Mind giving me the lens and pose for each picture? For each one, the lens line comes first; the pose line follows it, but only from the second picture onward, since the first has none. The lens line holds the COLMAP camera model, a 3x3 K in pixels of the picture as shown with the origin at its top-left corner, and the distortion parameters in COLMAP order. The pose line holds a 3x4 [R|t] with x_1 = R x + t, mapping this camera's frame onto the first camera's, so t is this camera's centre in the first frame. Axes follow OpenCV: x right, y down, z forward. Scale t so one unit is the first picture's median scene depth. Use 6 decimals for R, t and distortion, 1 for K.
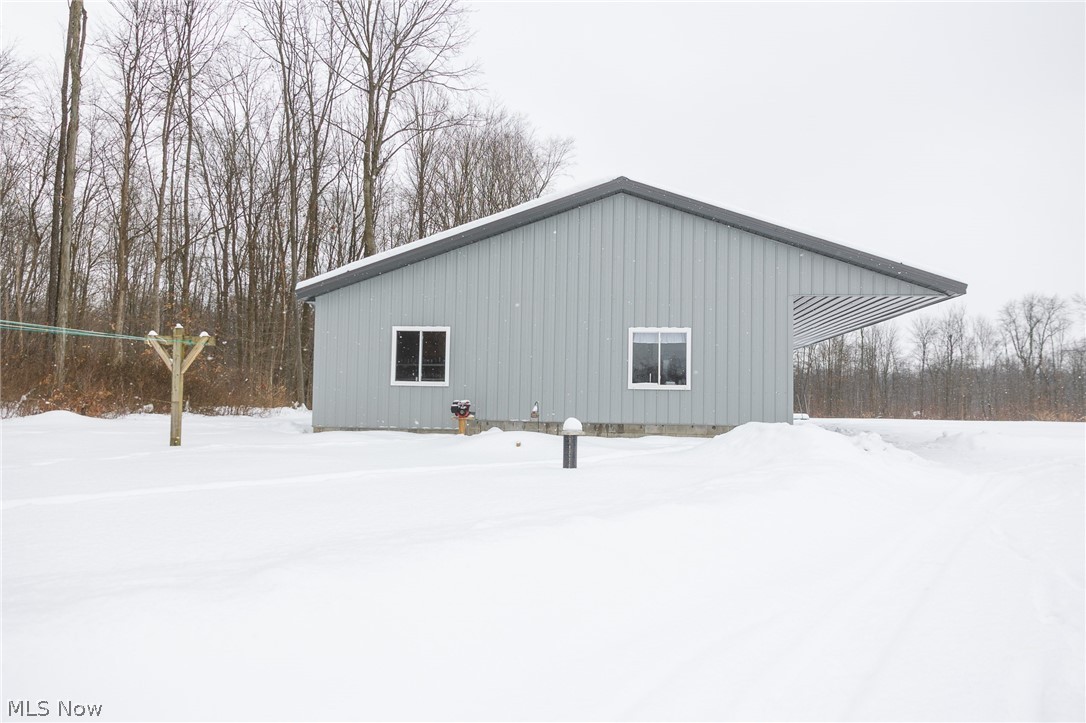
lens RADIAL K [[735.5, 0, 543.0], [0, 735.5, 361.5], [0, 0, 1]] dist [0.001670, -0.000949]
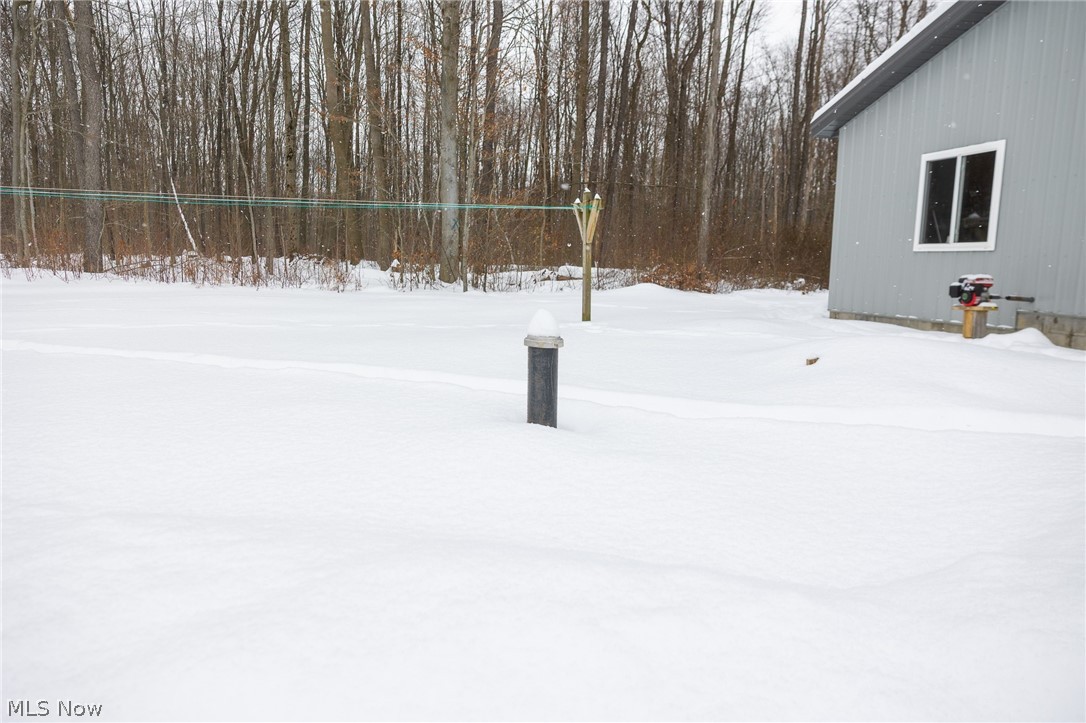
lens RADIAL K [[716.7, 0, 539.7], [0, 716.7, 365.7], [0, 0, 1]] dist [-0.002790, -0.002244]
pose [[0.450070, 0.116624, -0.885345, 0.209093], [0.034709, 0.988401, 0.147844, 0.027941], [0.892318, -0.097269, 0.440802, 0.441091]]
